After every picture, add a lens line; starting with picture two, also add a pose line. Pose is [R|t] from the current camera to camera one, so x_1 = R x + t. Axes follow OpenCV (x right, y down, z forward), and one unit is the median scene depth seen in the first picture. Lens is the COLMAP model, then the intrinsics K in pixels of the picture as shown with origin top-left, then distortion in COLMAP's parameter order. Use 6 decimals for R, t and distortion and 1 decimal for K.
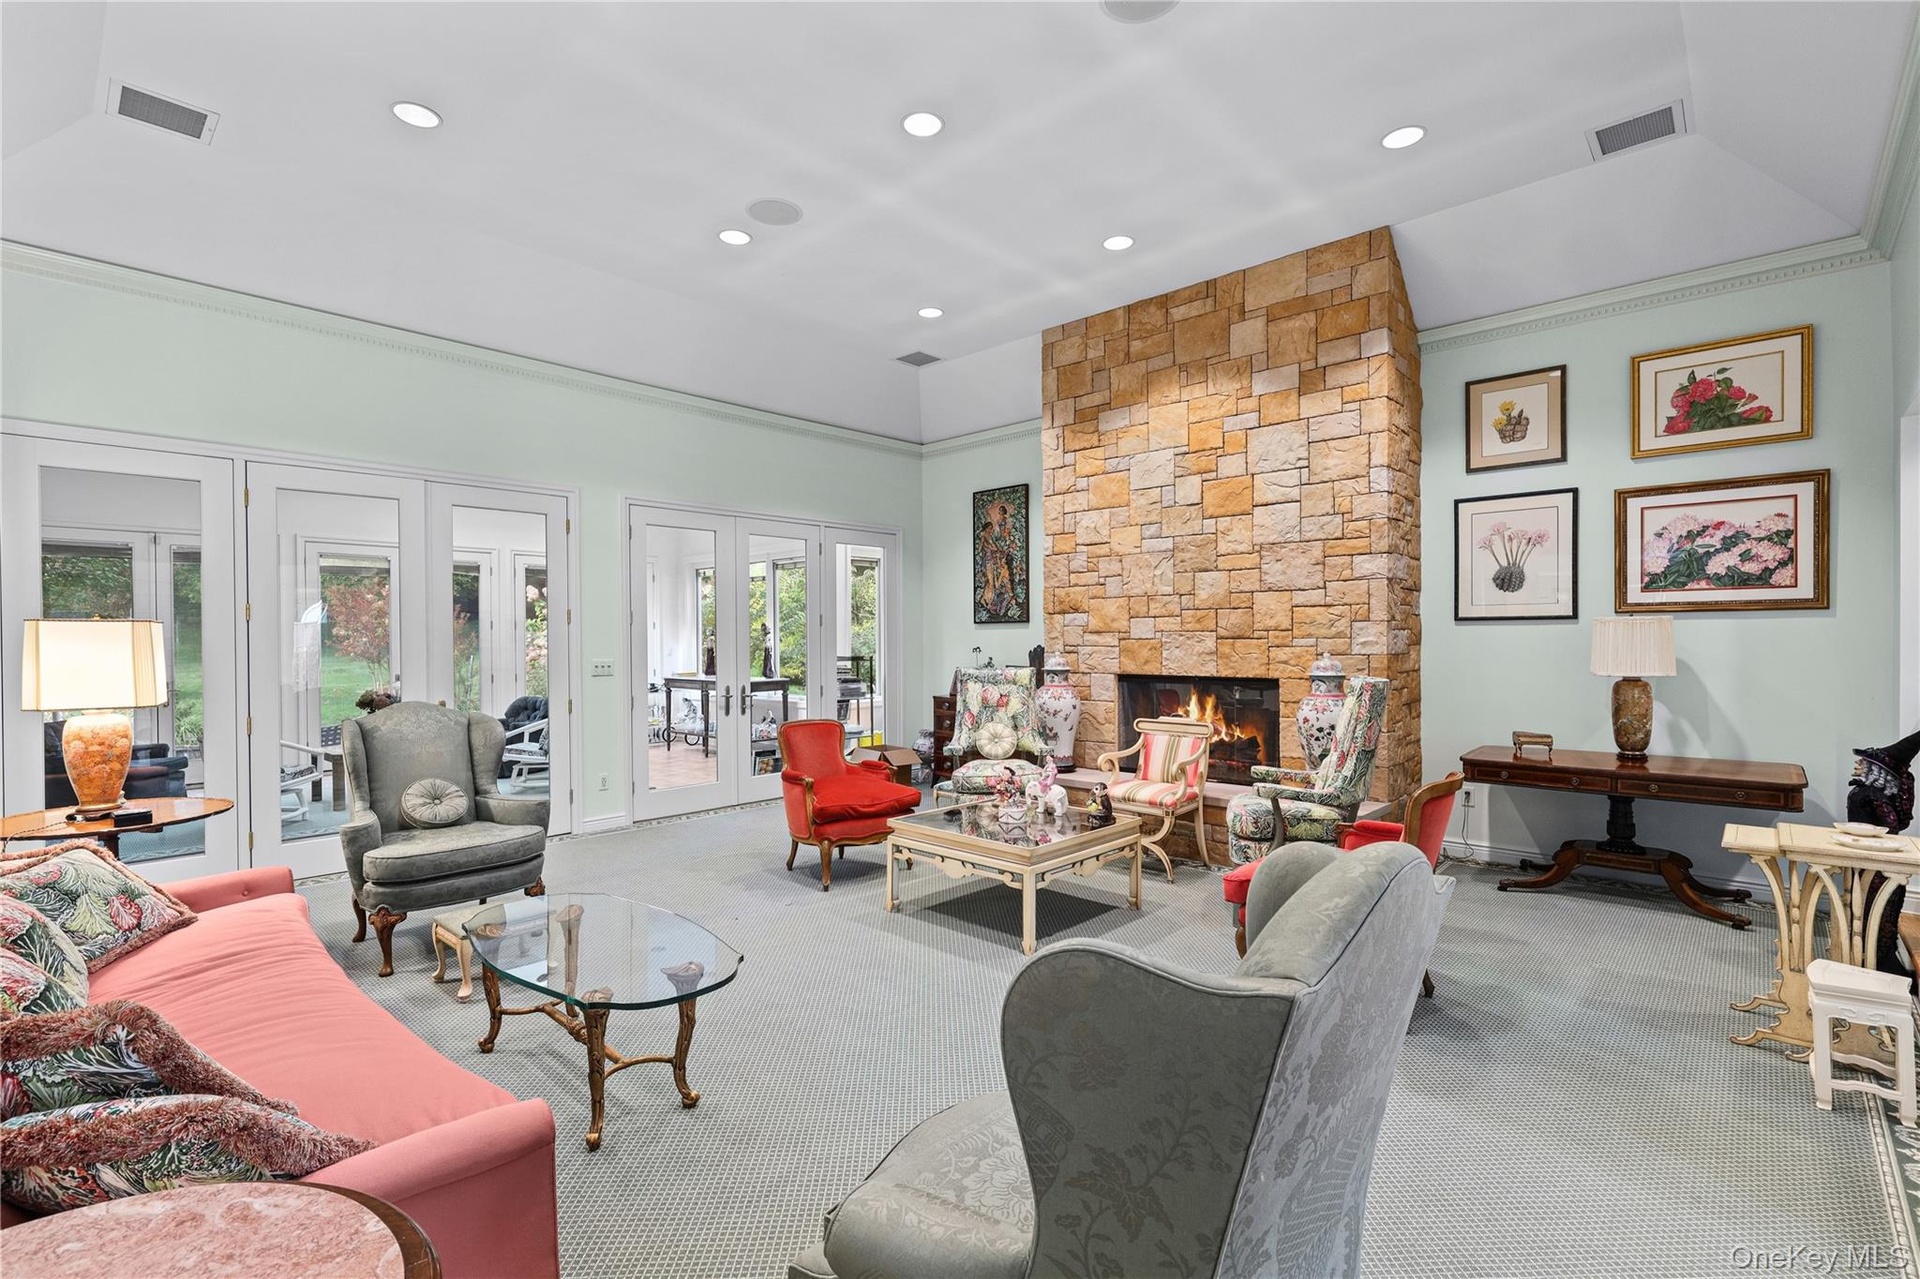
lens RADIAL K [[868.6, 0, 914.4], [0, 868.6, 646.8], [0, 0, 1]] dist [0.002005, -0.000125]
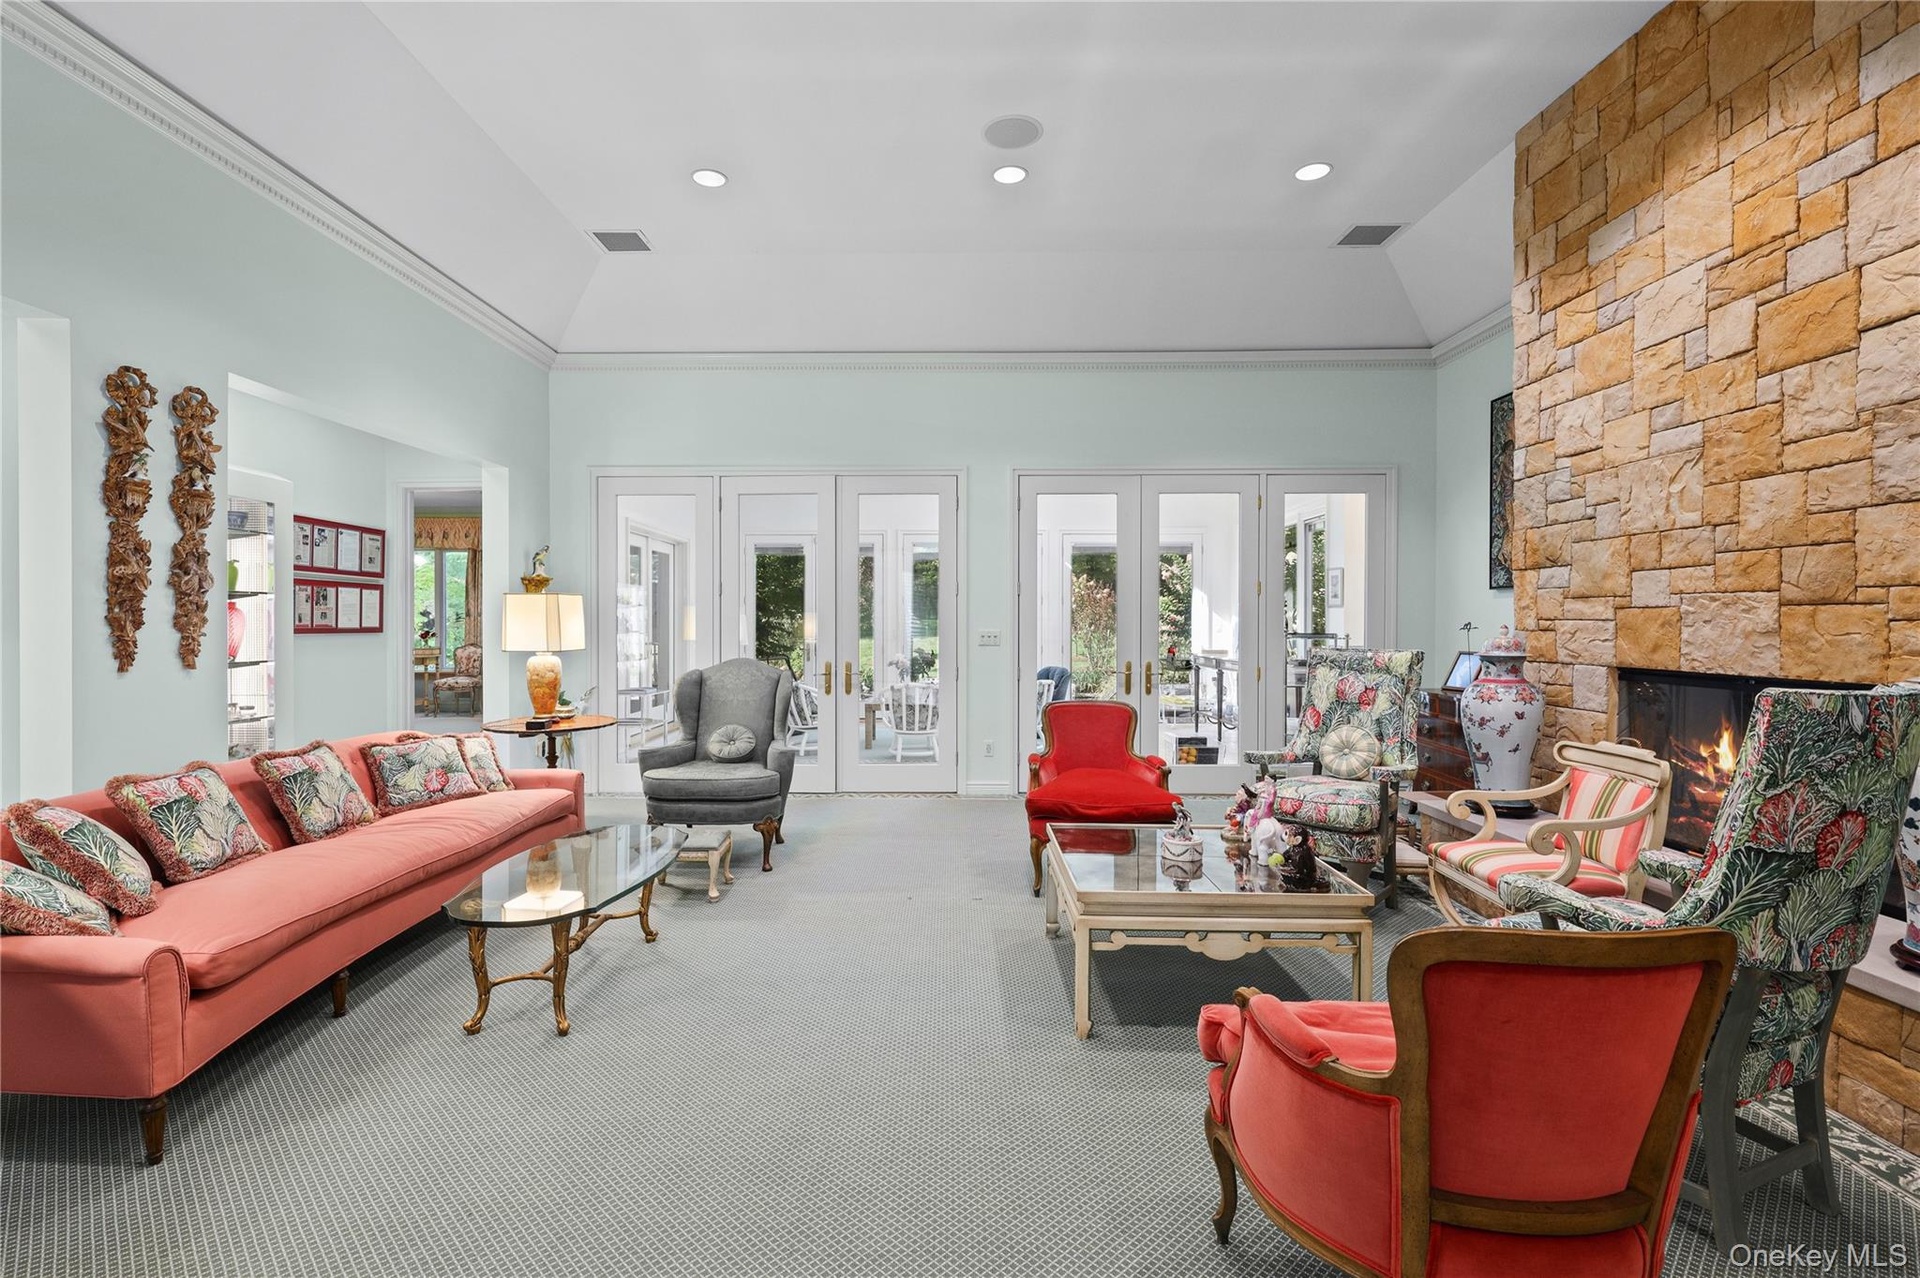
lens RADIAL K [[868.6, 0, 948.6], [0, 868.6, 630.2], [0, 0, 1]] dist [0.002005, -0.000125]
pose [[0.681787, 0.014407, -0.731409, 0.372992], [-0.011585, 0.999893, 0.008897, 0.006602], [0.731459, 0.002407, 0.681881, 0.272971]]
